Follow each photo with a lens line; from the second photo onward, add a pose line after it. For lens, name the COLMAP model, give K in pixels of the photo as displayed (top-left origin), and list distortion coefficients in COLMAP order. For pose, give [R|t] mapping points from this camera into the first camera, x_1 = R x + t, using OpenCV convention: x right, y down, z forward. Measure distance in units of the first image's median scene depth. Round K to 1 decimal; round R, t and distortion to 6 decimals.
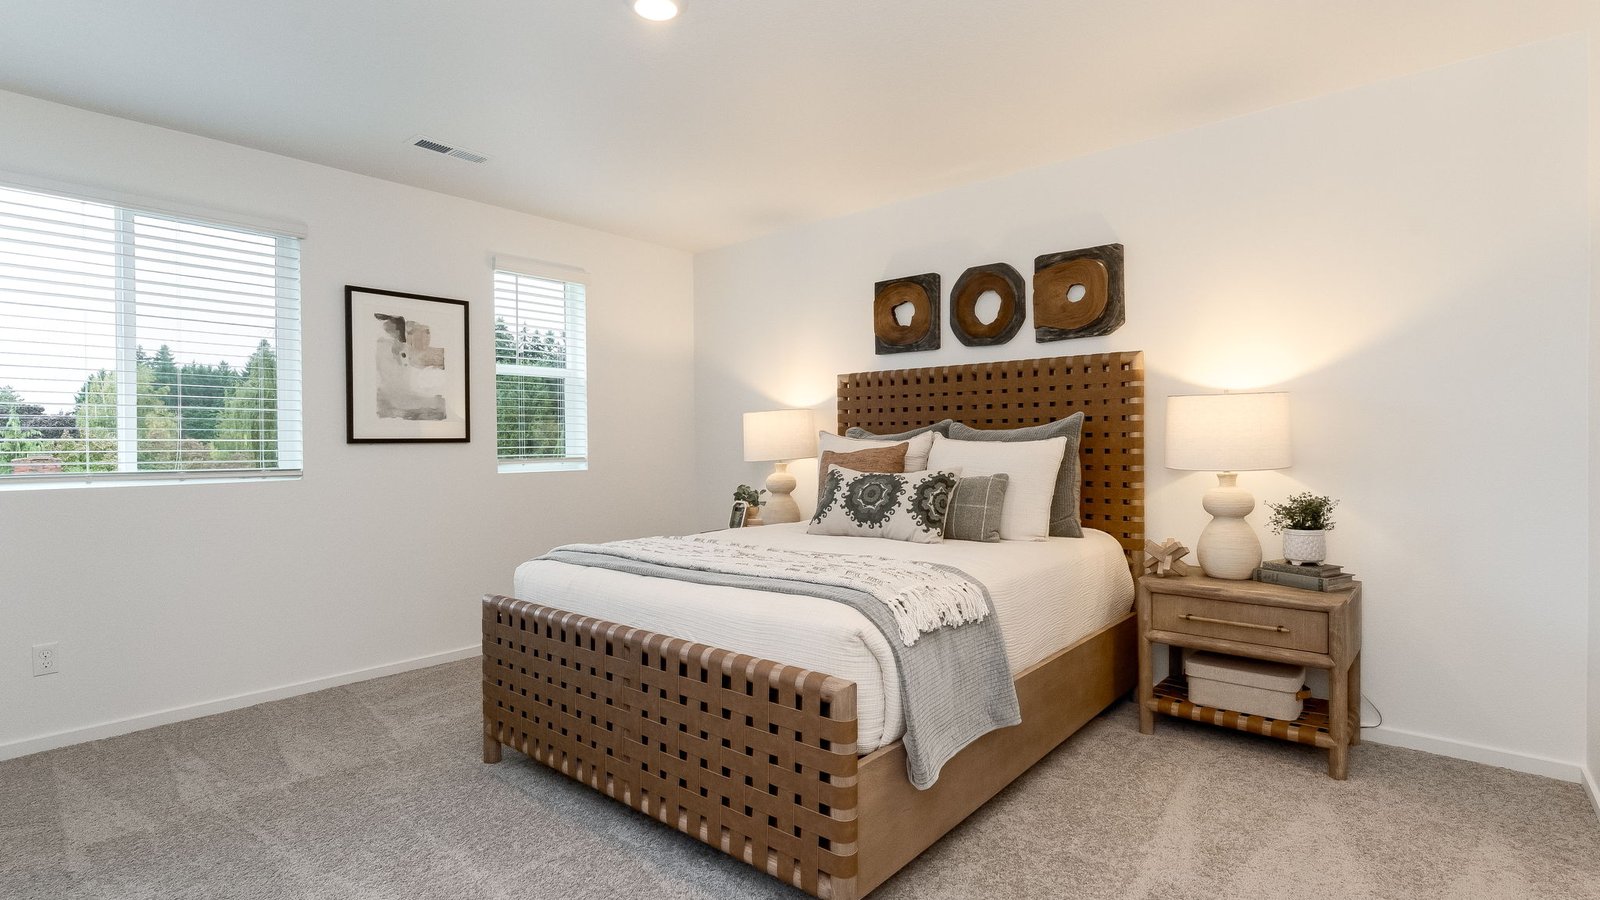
lens RADIAL K [[744.0, 0, 791.3], [0, 744.0, 444.4], [0, 0, 1]] dist [-0.000994, -0.000099]
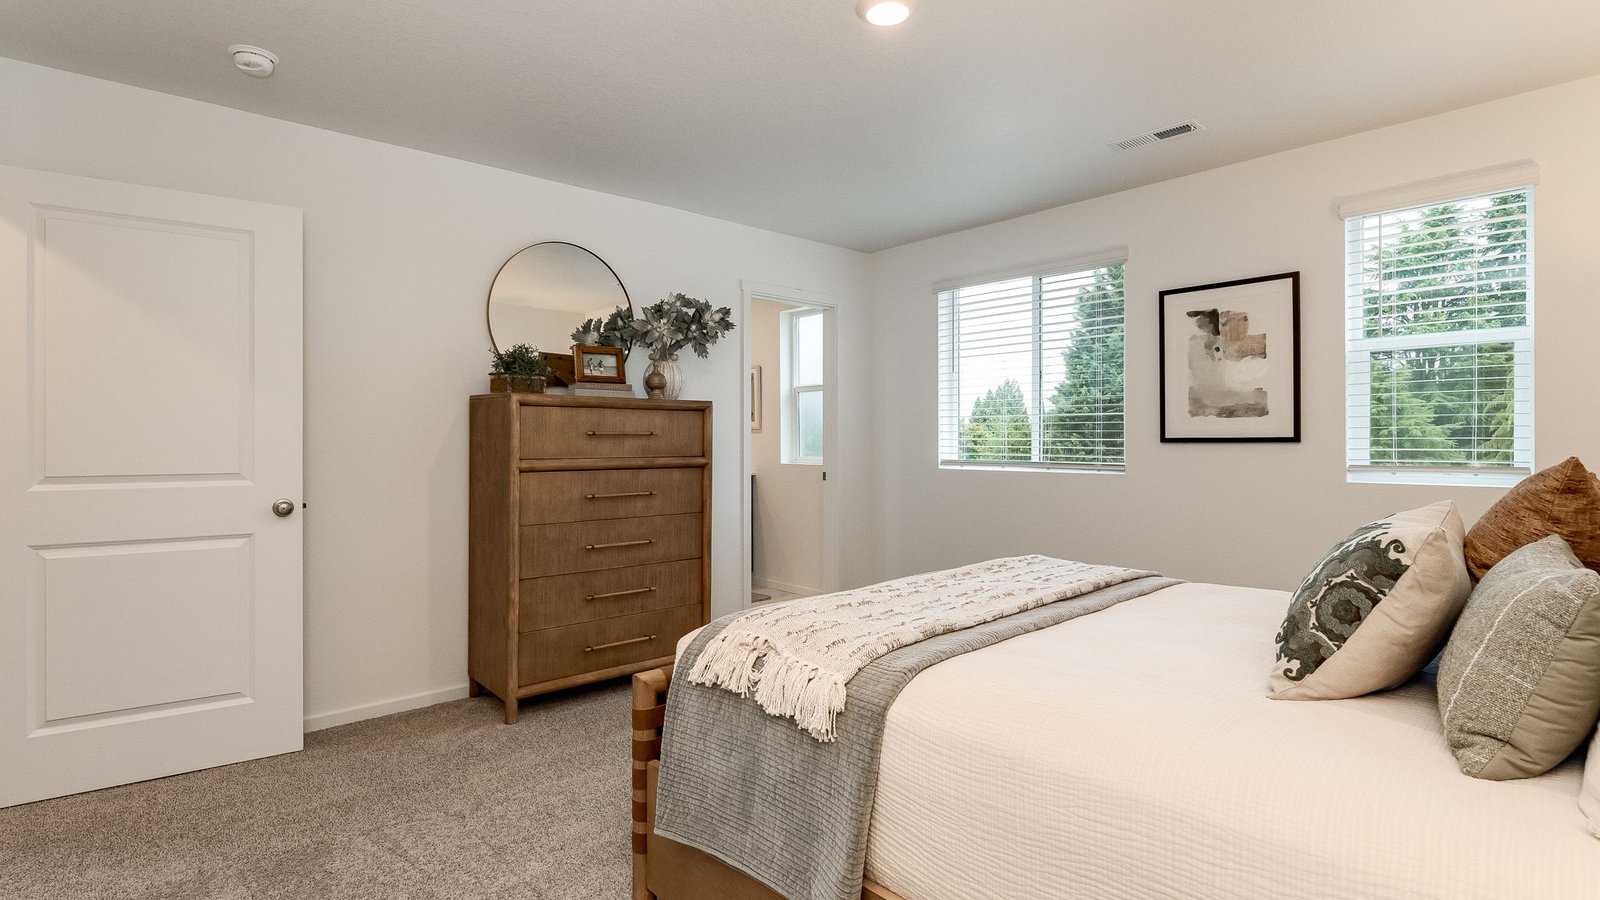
lens RADIAL K [[744.0, 0, 791.3], [0, 744.0, 444.4], [0, 0, 1]] dist [-0.000994, -0.000099]
pose [[-0.085831, 0.008930, -0.996270, 0.466036], [-0.004856, 0.999944, 0.009382, -0.005590], [0.996298, 0.005643, -0.085782, 0.544411]]
